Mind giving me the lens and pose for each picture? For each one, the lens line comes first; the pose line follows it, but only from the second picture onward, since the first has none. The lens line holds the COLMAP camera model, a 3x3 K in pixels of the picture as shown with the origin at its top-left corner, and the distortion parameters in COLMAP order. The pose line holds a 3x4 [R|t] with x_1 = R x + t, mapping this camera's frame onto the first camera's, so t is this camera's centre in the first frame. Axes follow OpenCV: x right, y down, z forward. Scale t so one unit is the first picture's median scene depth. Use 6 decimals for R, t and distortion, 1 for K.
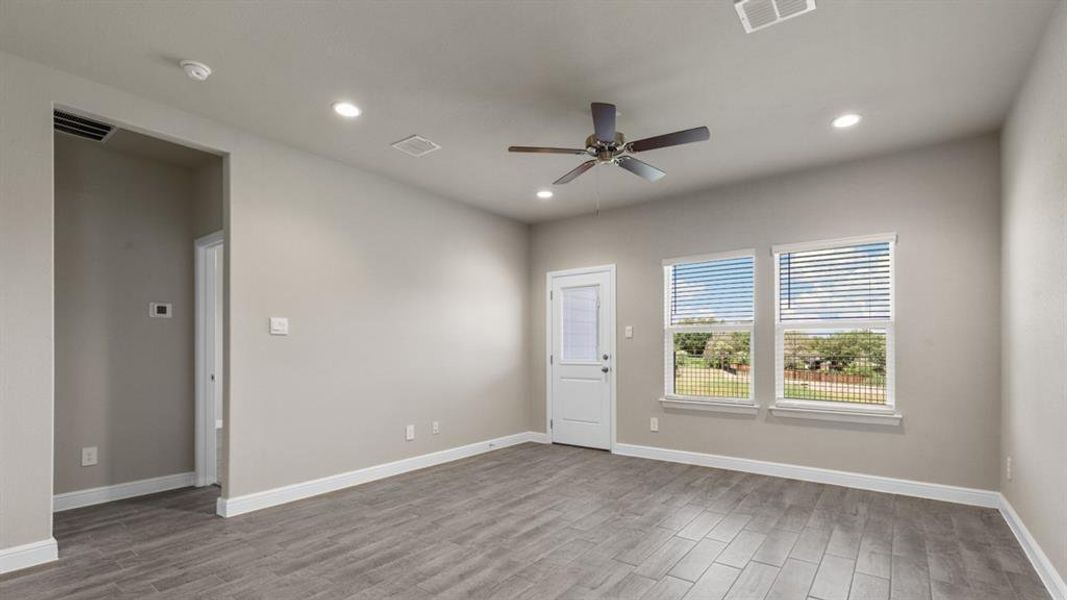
lens RADIAL K [[481.9, 0, 536.4], [0, 481.9, 351.4], [0, 0, 1]] dist [0.000577, 0.000244]
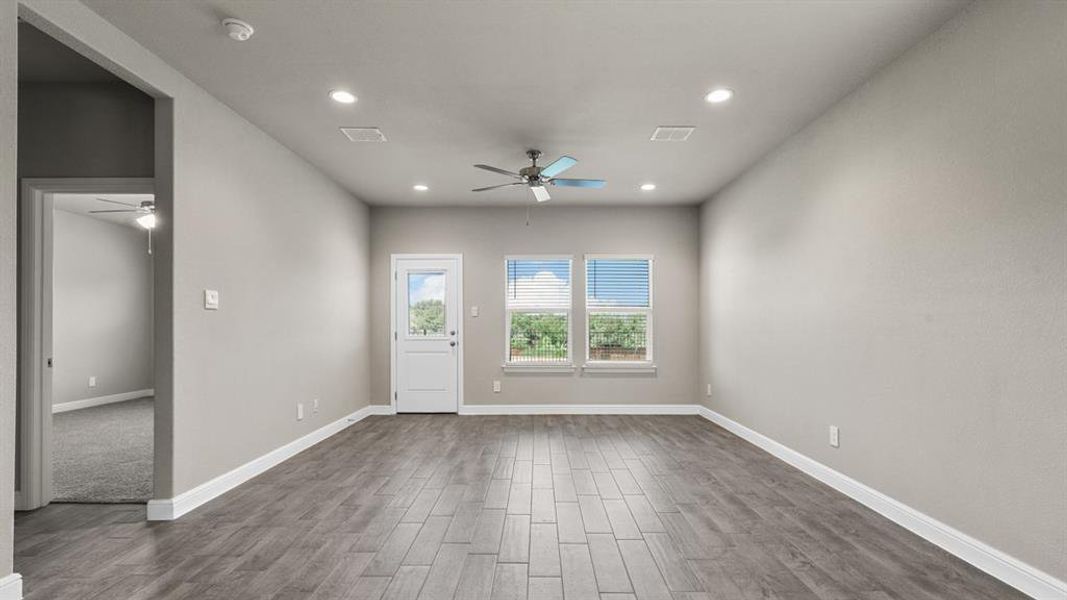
lens RADIAL K [[484.1, 0, 536.0], [0, 484.1, 324.8], [0, 0, 1]] dist [-0.000237, -0.000180]
pose [[0.799817, 0.002198, 0.600240, -0.522402], [0.003353, 0.999961, -0.008131, 0.003538], [-0.600235, 0.008516, 0.799779, -0.071482]]
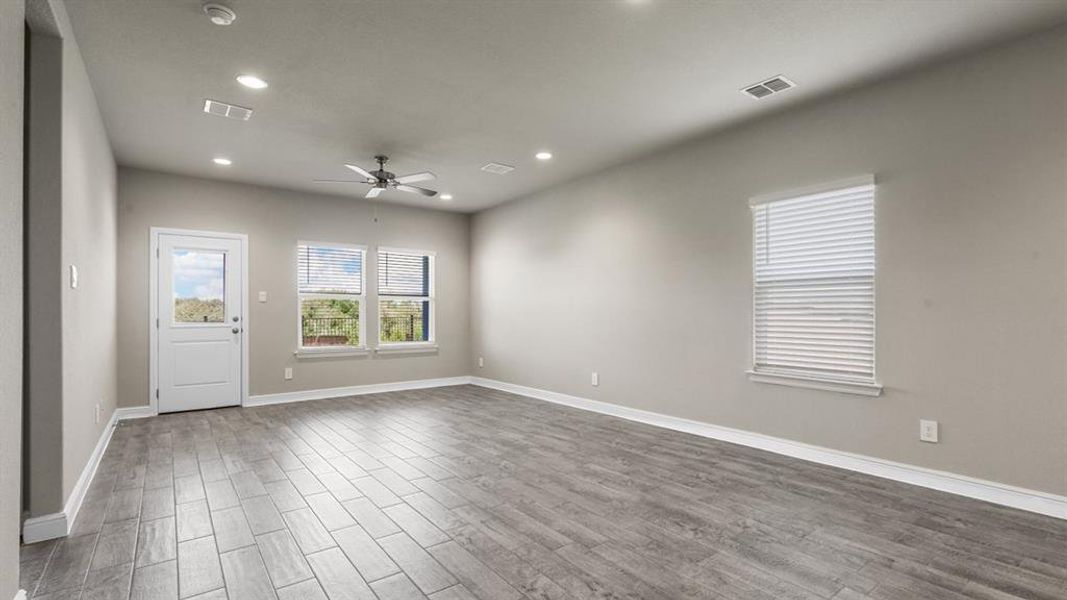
lens RADIAL K [[484.5, 0, 537.3], [0, 484.5, 311.0], [0, 0, 1]] dist [0.000626, -0.000410]
pose [[0.264096, 0.006147, 0.964477, -0.948549], [0.008357, 0.999928, -0.008661, 0.011697], [-0.964460, 0.010347, 0.264026, 0.088224]]
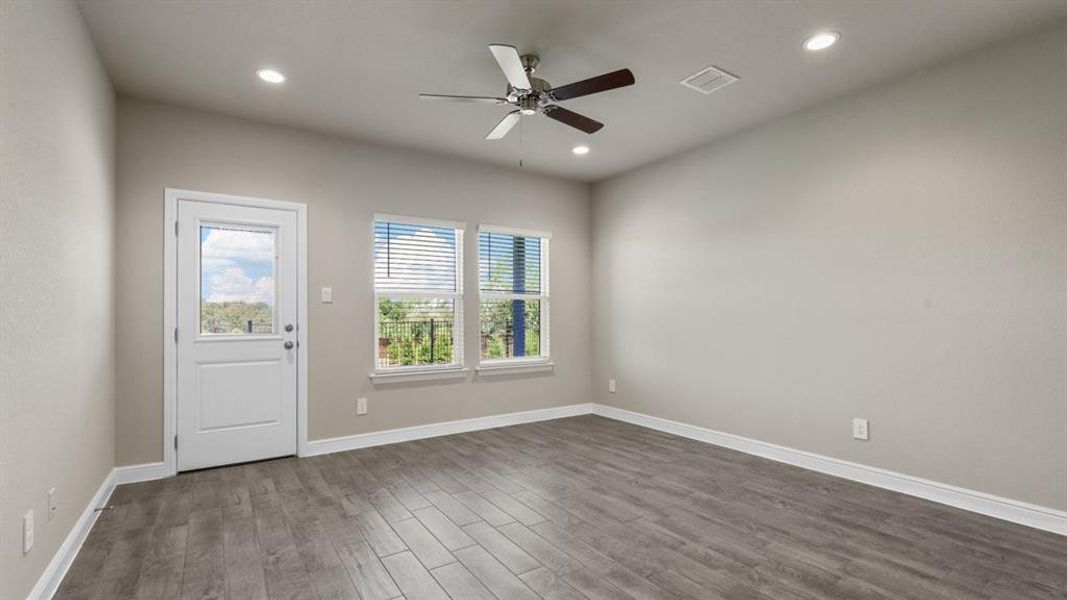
lens RADIAL K [[484.5, 0, 537.3], [0, 484.5, 311.0], [0, 0, 1]] dist [0.000626, -0.000410]
pose [[0.327975, 0.008440, 0.944649, -0.558877], [0.008331, 0.999895, -0.011826, -0.002515], [-0.944650, 0.011748, 0.327870, 0.535613]]
